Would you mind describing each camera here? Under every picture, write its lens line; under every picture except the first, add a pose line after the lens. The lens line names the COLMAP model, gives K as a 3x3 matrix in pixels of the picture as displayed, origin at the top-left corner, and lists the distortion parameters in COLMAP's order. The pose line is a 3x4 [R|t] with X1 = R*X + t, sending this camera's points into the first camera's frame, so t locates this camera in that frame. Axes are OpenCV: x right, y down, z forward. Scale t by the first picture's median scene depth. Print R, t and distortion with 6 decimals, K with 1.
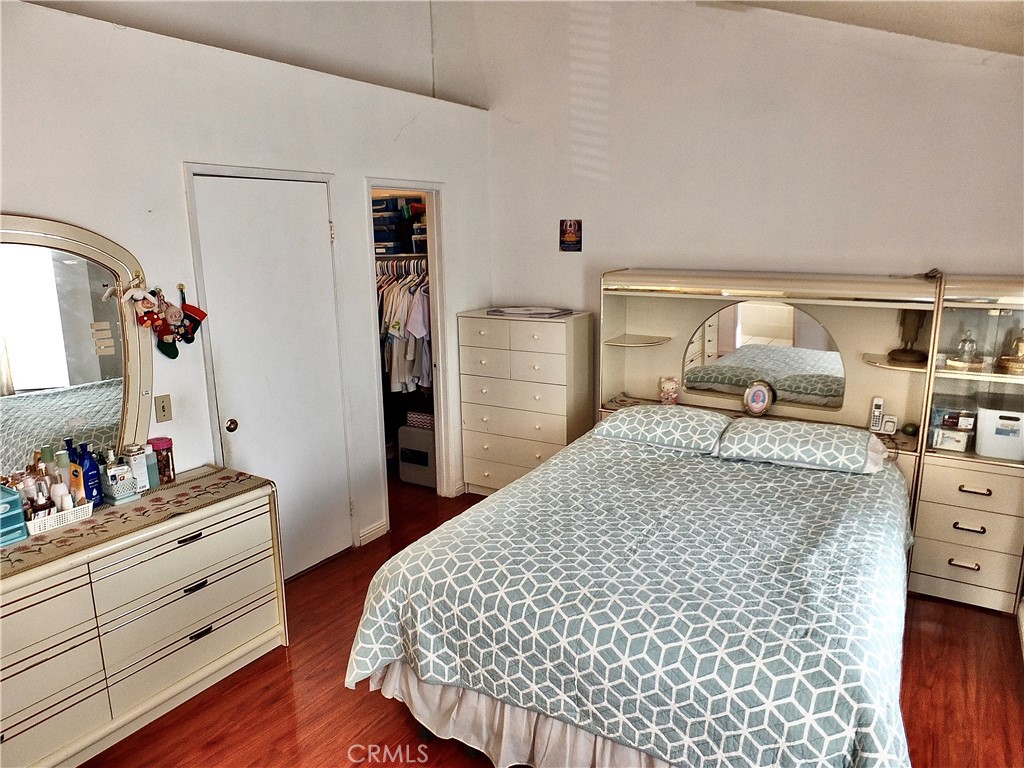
lens RADIAL K [[695.4, 0, 513.9], [0, 695.4, 384.4], [0, 0, 1]] dist [-0.036408, 0.004935]
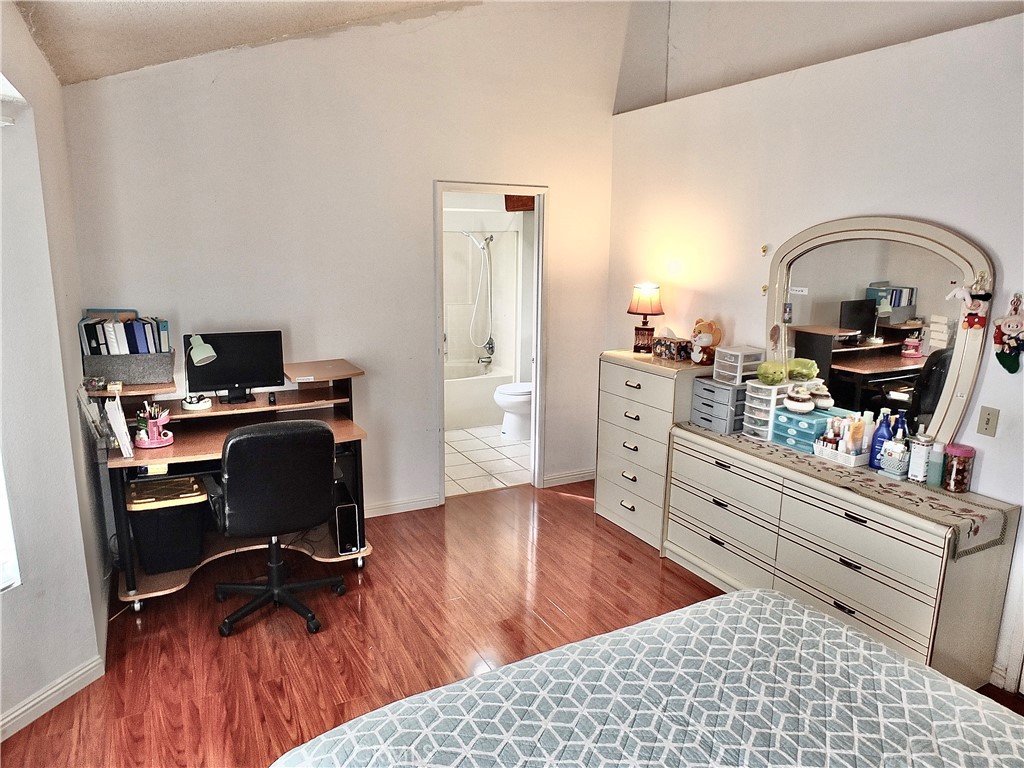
lens RADIAL K [[695.4, 0, 513.9], [0, 695.4, 384.4], [0, 0, 1]] dist [-0.036408, 0.004935]
pose [[-0.454896, 0.197553, -0.868356, 0.648298], [-0.199852, 0.927567, 0.315719, -0.197257], [0.867830, 0.317162, -0.382465, 0.874740]]
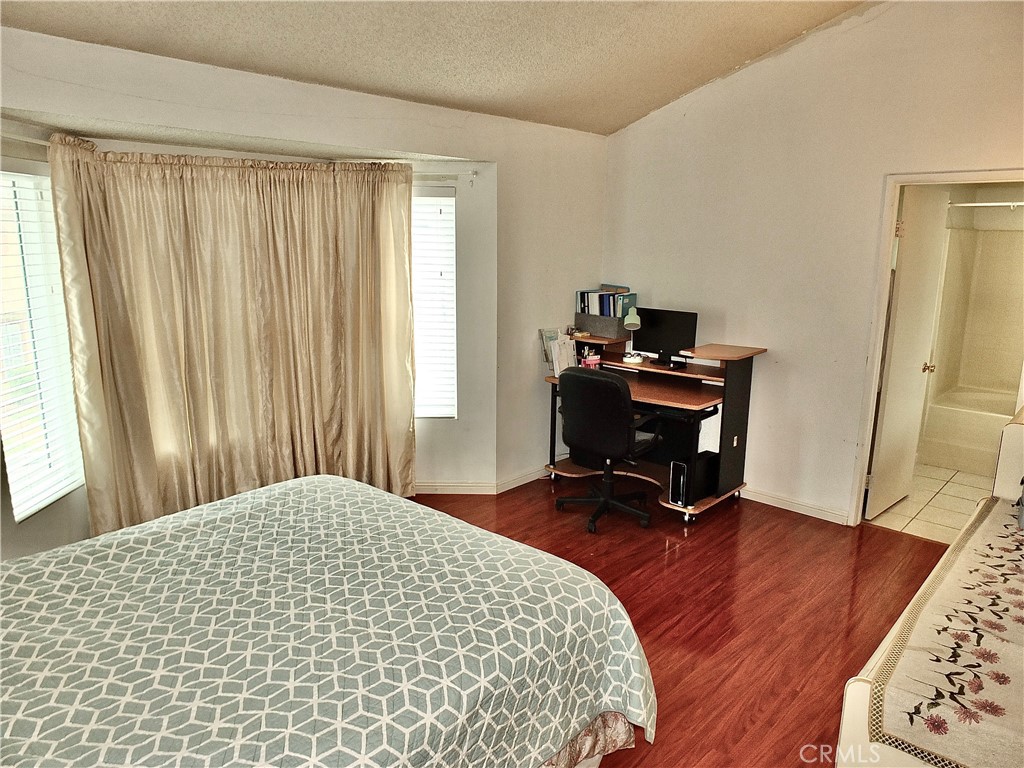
lens RADIAL K [[695.4, 0, 513.9], [0, 695.4, 384.4], [0, 0, 1]] dist [-0.036408, 0.004935]
pose [[-0.990066, -0.022482, 0.138797, -0.172004], [0.036514, 0.912158, 0.408209, -0.308250], [-0.135782, 0.409222, -0.902275, 1.546616]]
